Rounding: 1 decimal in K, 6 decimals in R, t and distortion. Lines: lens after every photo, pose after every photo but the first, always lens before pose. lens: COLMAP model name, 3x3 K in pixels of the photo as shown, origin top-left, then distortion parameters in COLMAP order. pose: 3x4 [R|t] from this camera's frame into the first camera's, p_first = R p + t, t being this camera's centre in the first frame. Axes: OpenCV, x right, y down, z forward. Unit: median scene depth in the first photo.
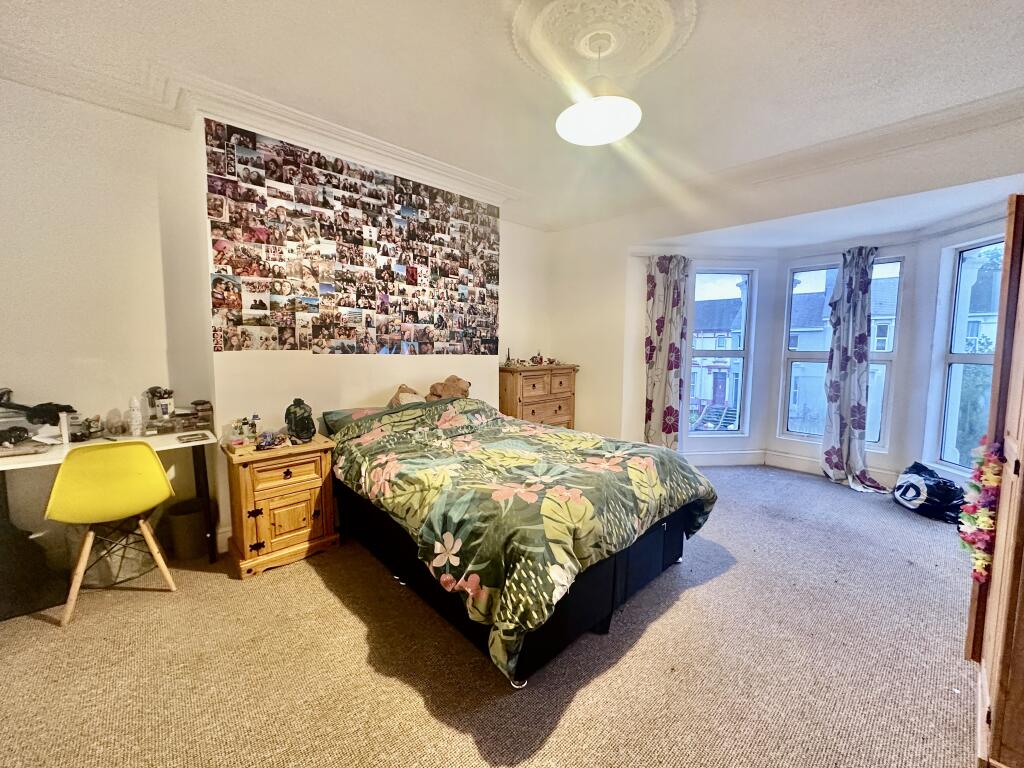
lens RADIAL K [[408.9, 0, 513.0], [0, 408.9, 382.0], [0, 0, 1]] dist [-0.003784, -0.000005]
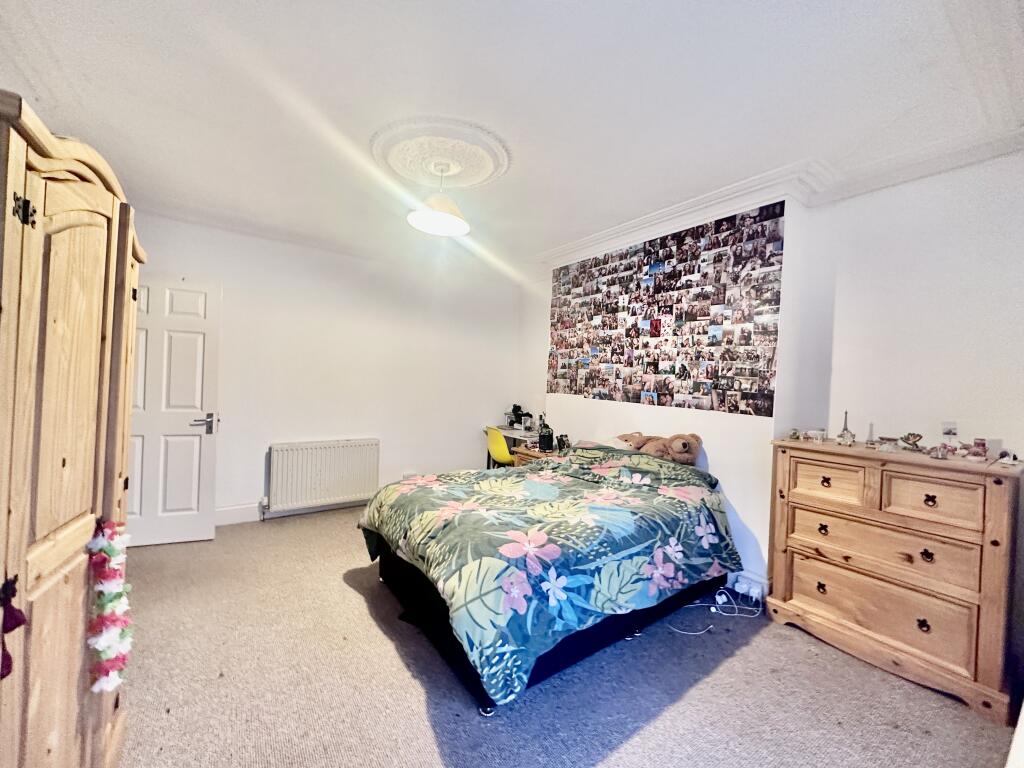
lens RADIAL K [[408.9, 0, 510.9], [0, 408.9, 381.9], [0, 0, 1]] dist [-0.003784, -0.000005]
pose [[-0.130650, -0.005719, -0.991412, 0.813161], [-0.127733, 0.991746, 0.011112, -0.092391], [0.983166, 0.128088, -0.130302, 0.799722]]
